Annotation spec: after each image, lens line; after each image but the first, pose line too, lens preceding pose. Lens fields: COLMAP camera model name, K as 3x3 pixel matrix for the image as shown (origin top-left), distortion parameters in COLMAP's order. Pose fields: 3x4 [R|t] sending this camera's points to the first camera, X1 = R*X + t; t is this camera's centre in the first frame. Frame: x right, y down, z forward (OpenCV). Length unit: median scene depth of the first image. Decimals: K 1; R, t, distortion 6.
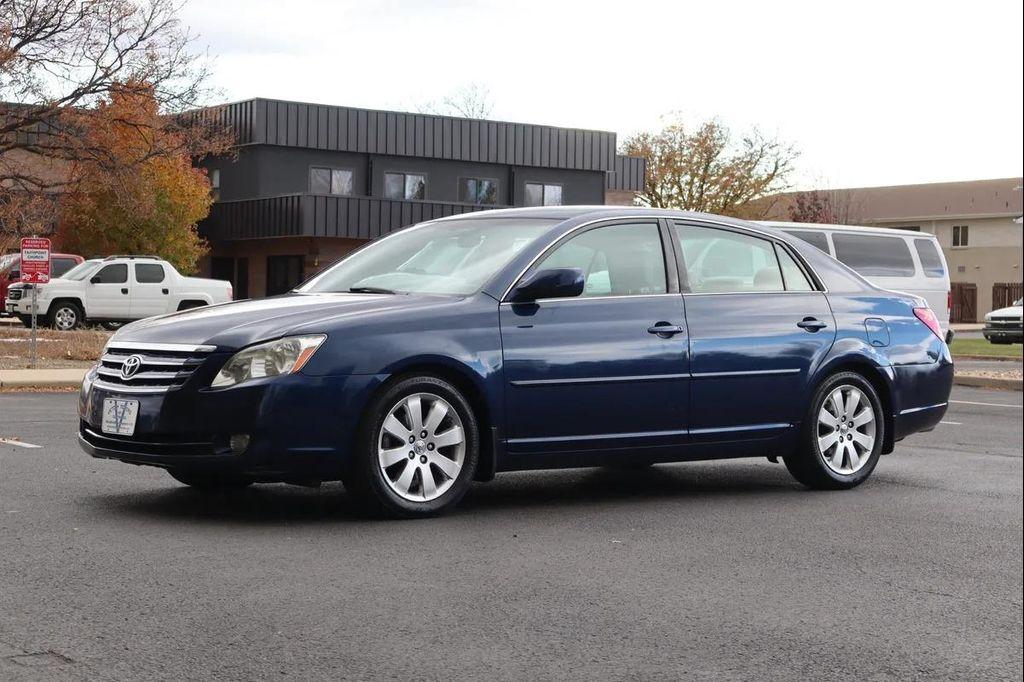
lens RADIAL K [[2264.1, 0, 607.5], [0, 2264.1, 338.6], [0, 0, 1]] dist [0.055107, -0.090843]
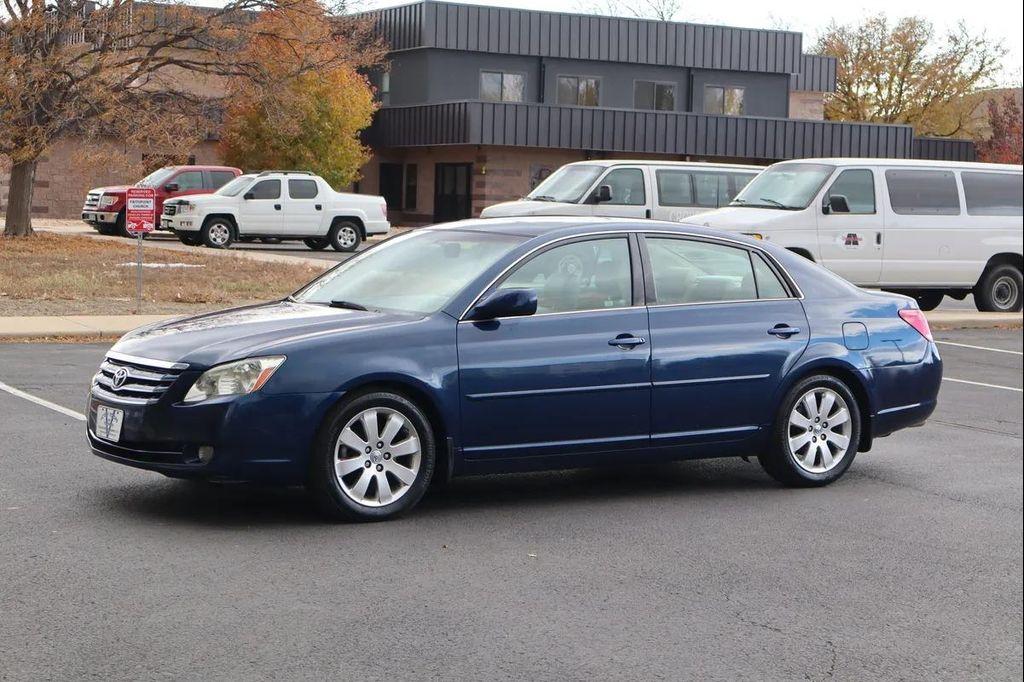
lens RADIAL K [[2344.5, 0, 512.0], [0, 2344.5, 341.0], [0, 0, 1]] dist [0.051808, -0.412639]
pose [[0.993011, 0.015250, -0.117036, 0.091677], [-0.010579, 0.999127, 0.040426, -0.043681], [0.117550, -0.038905, 0.992305, -0.090318]]
